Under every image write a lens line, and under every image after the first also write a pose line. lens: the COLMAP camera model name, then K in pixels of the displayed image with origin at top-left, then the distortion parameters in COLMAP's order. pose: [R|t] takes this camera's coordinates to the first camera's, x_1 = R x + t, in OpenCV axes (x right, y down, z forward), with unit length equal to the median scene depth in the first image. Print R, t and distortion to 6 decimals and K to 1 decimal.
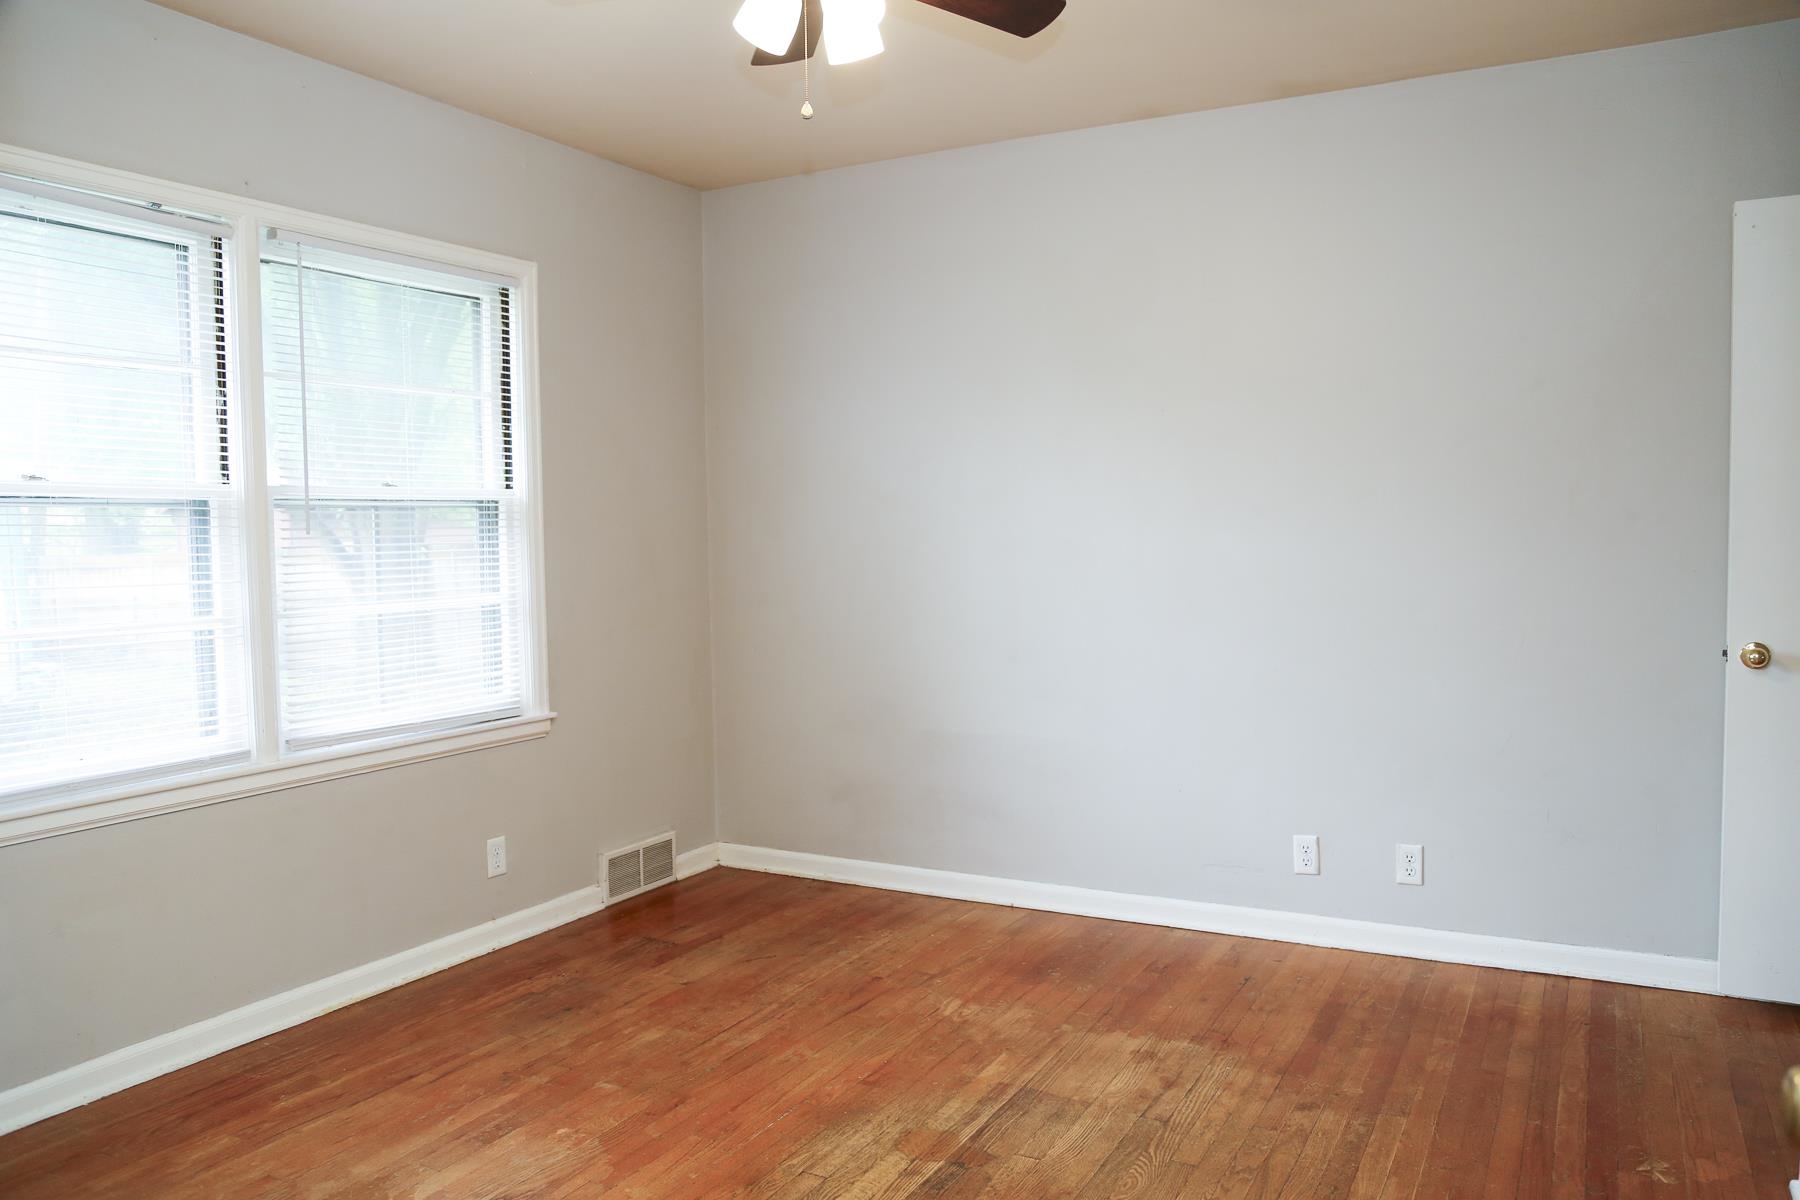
lens RADIAL K [[1333.6, 0, 896.1], [0, 1333.6, 604.5], [0, 0, 1]] dist [-0.094677, 0.058483]
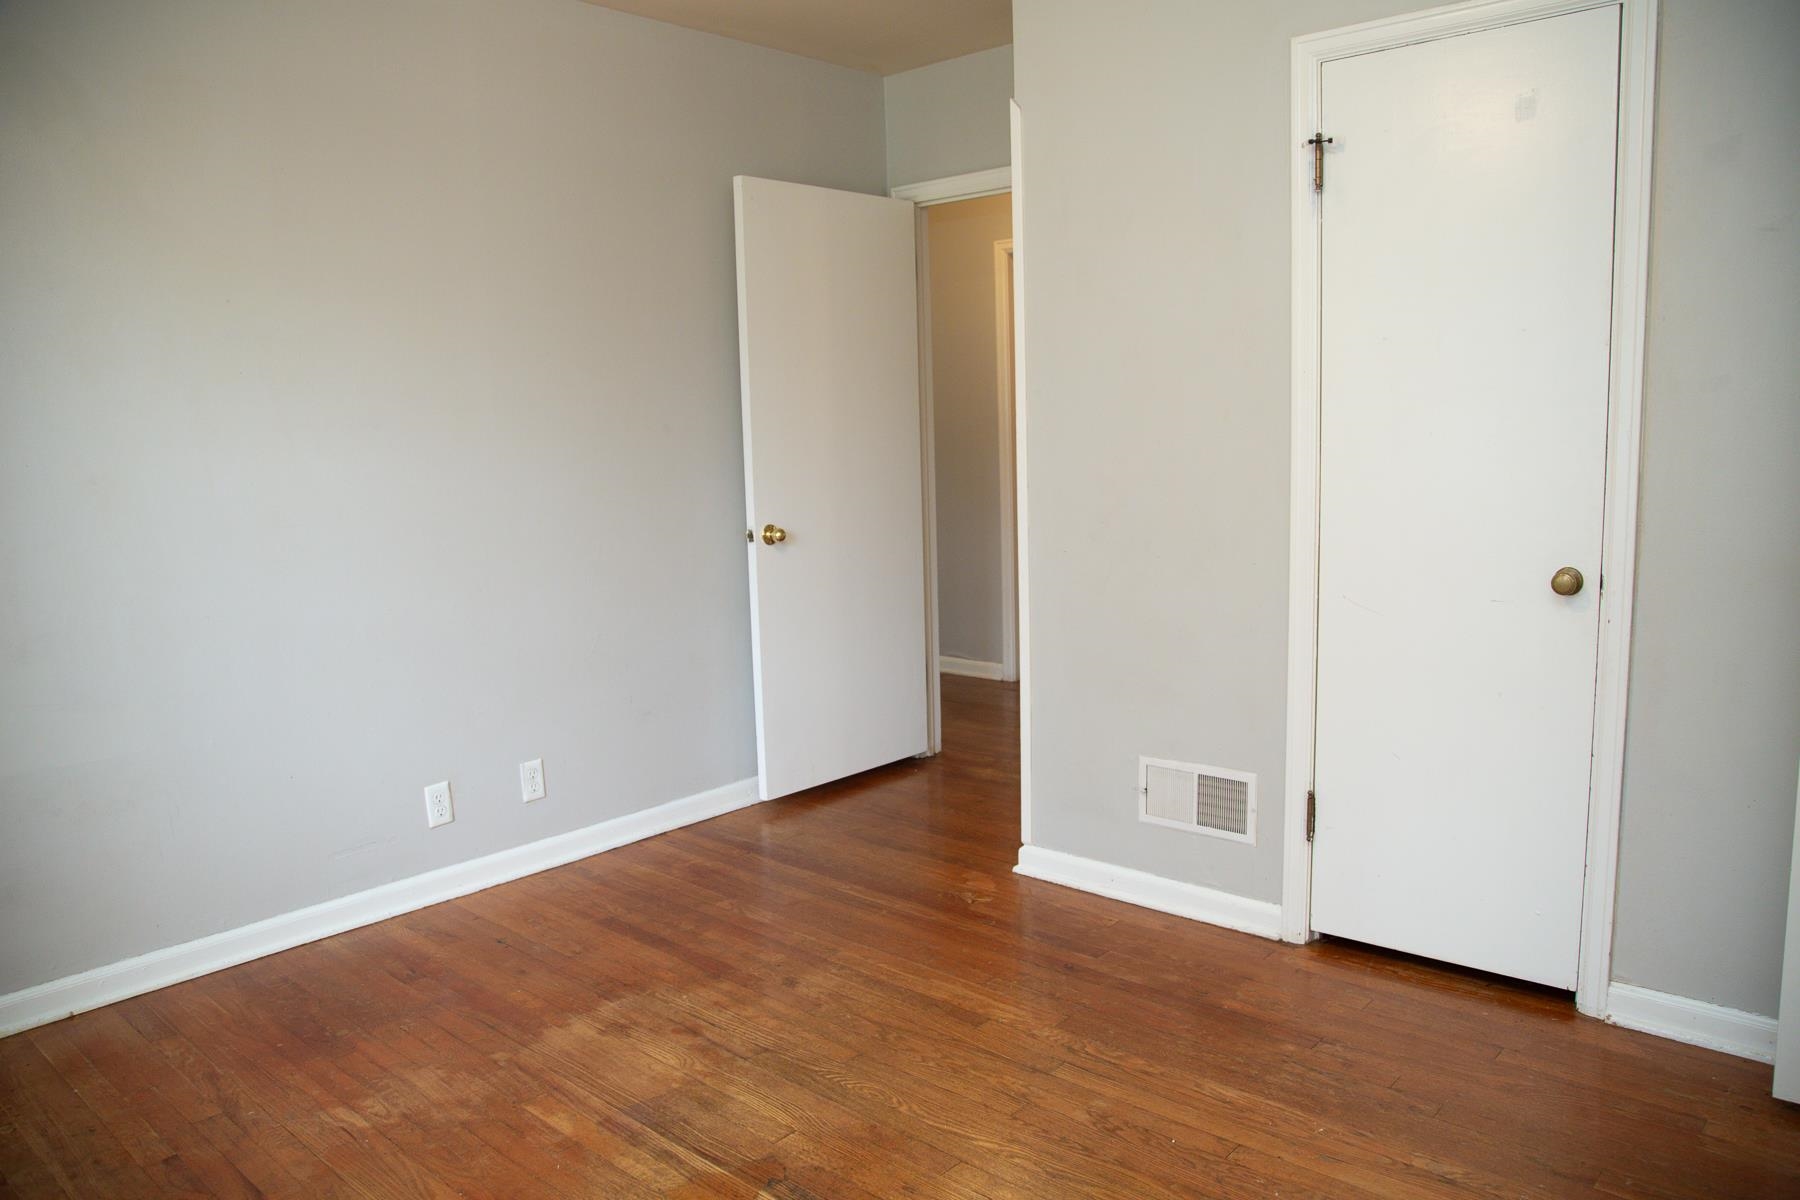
lens RADIAL K [[1309.5, 0, 892.8], [0, 1309.5, 593.0], [0, 0, 1]] dist [-0.080800, 0.009151]
pose [[0.221392, -0.122061, 0.967516, -0.572701], [0.082894, 0.990900, 0.106043, -0.030432], [-0.971655, 0.056725, 0.229495, 0.579827]]
